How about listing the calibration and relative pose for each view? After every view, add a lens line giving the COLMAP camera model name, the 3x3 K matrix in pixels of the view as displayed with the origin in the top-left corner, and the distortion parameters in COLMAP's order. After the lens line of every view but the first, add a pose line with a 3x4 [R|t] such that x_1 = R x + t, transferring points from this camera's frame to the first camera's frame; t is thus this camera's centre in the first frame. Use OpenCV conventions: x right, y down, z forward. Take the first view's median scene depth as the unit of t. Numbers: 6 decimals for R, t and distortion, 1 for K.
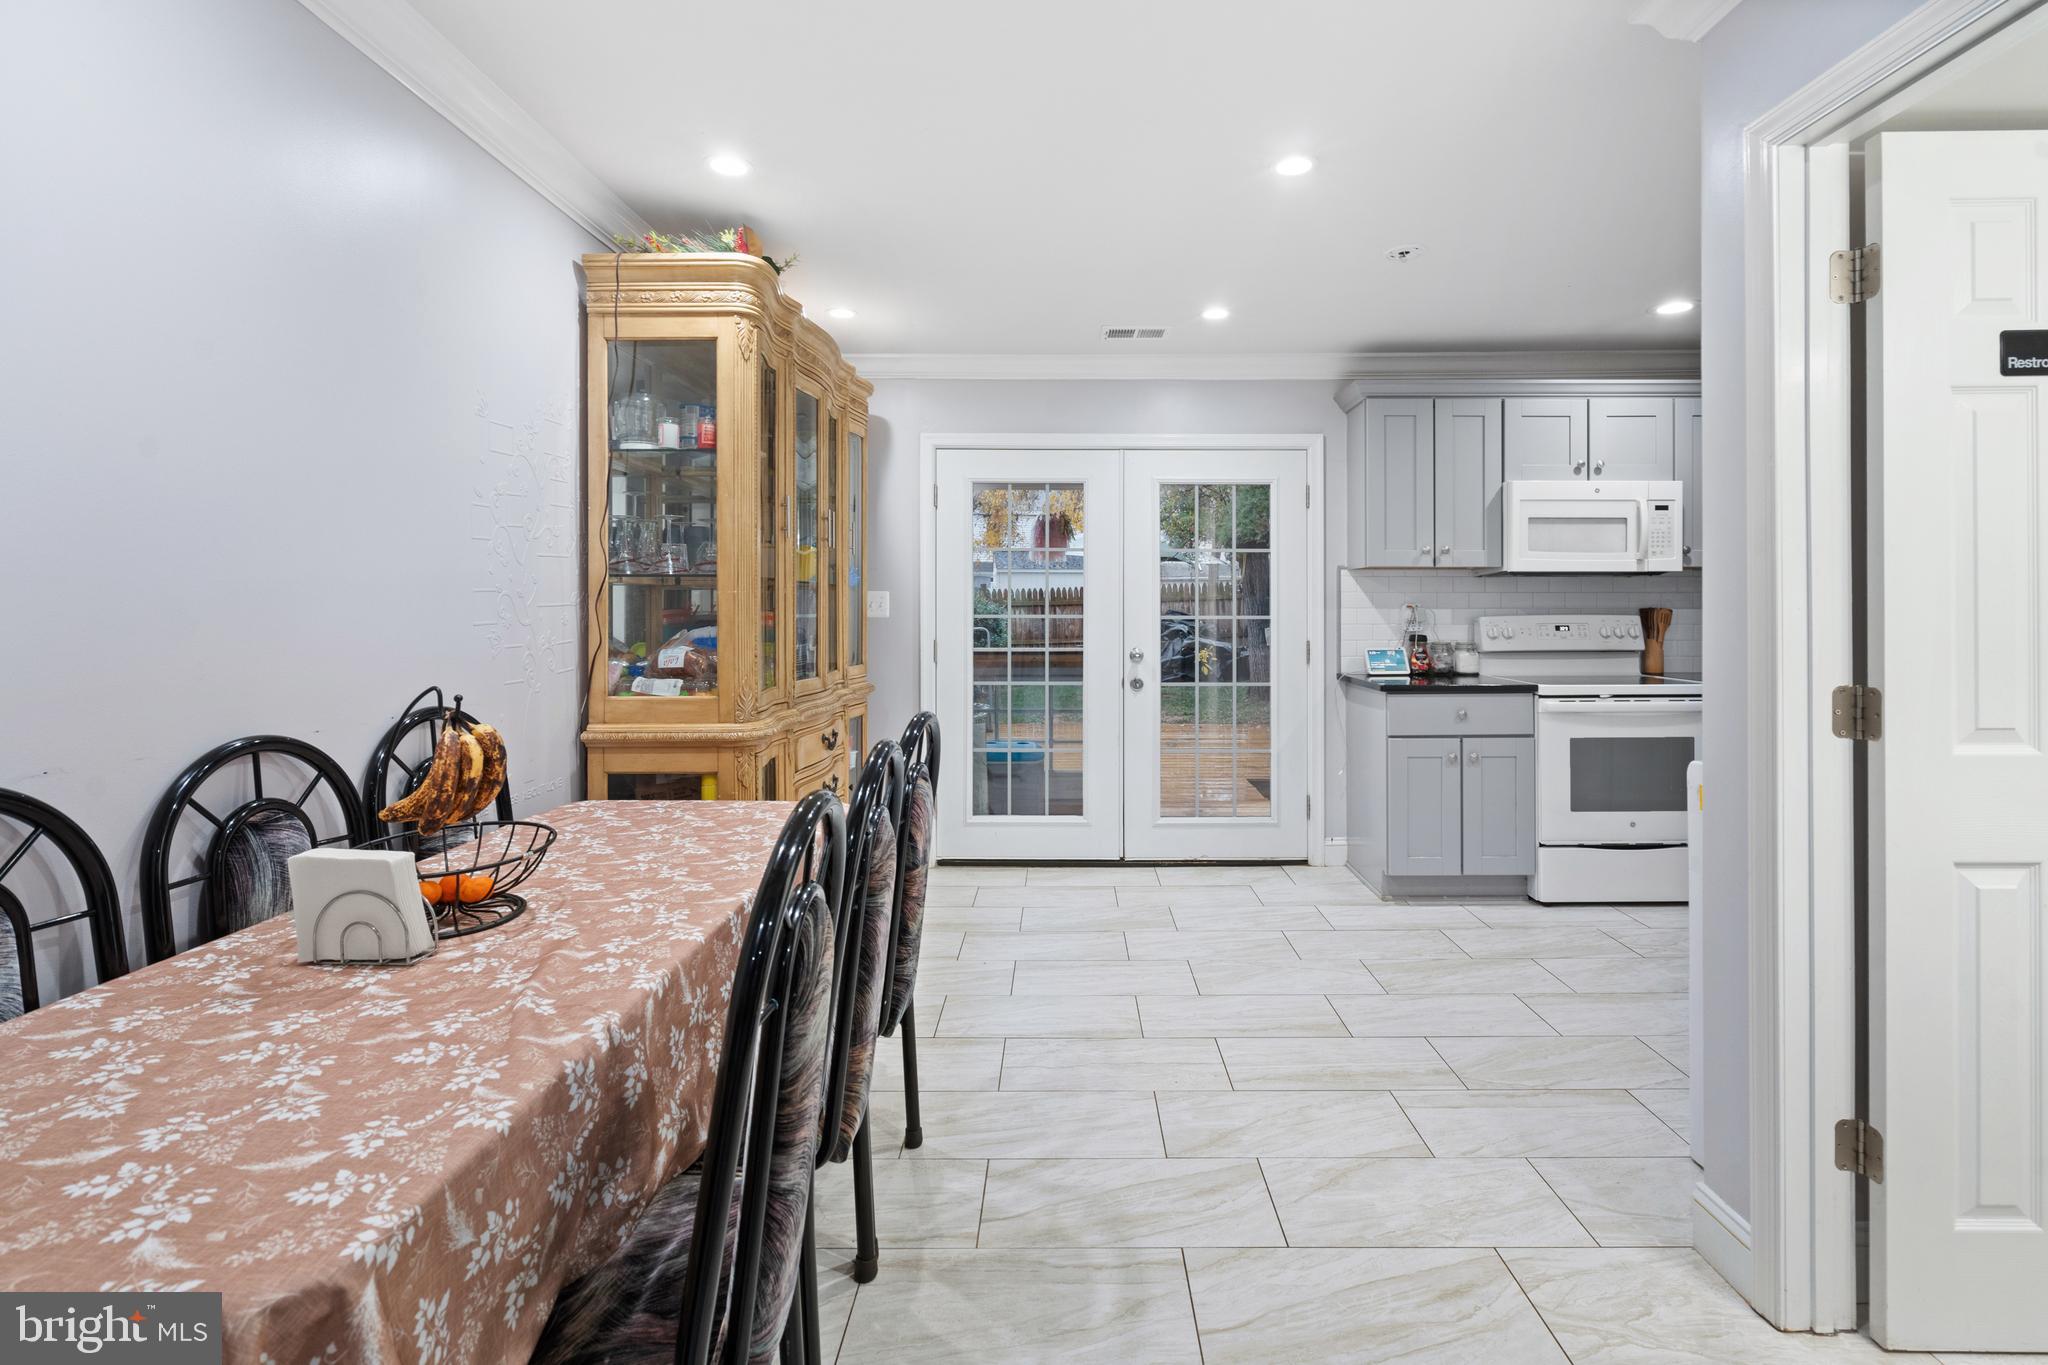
lens RADIAL K [[967.4, 0, 1060.0], [0, 967.4, 598.7], [0, 0, 1]] dist [-0.001647, -0.000494]
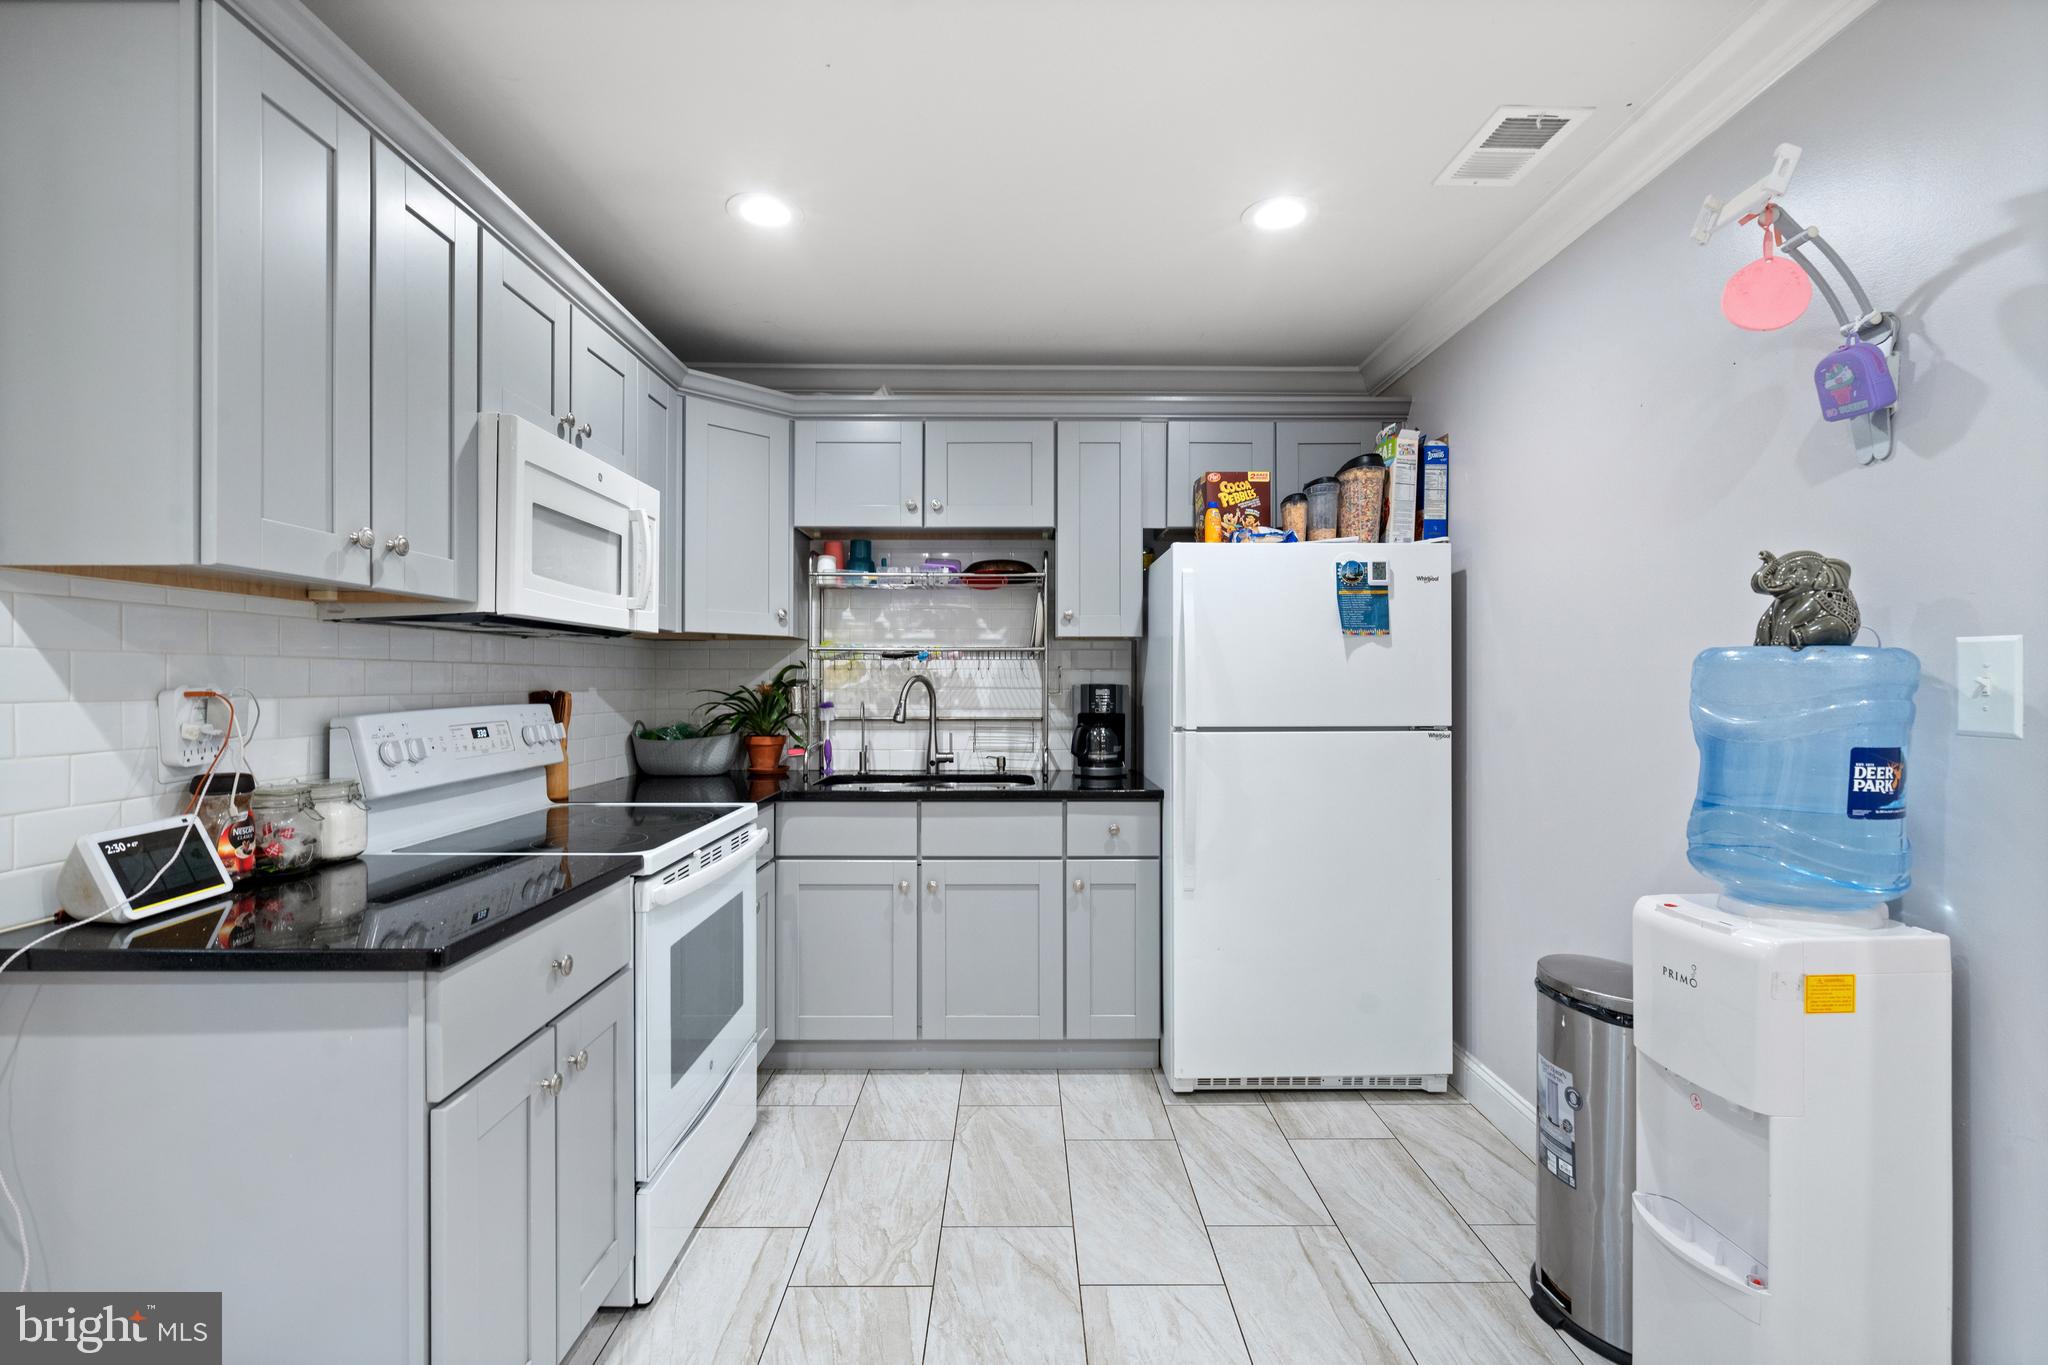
lens RADIAL K [[931.9, 0, 1024.0], [0, 931.9, 682.5], [0, 0, 1]] dist [0.000303, 0.000039]
pose [[-0.010571, -0.002254, 0.999942, 0.026427], [-0.006312, 0.999978, 0.002187, 0.001106], [-0.999924, -0.006289, -0.010585, 0.718828]]
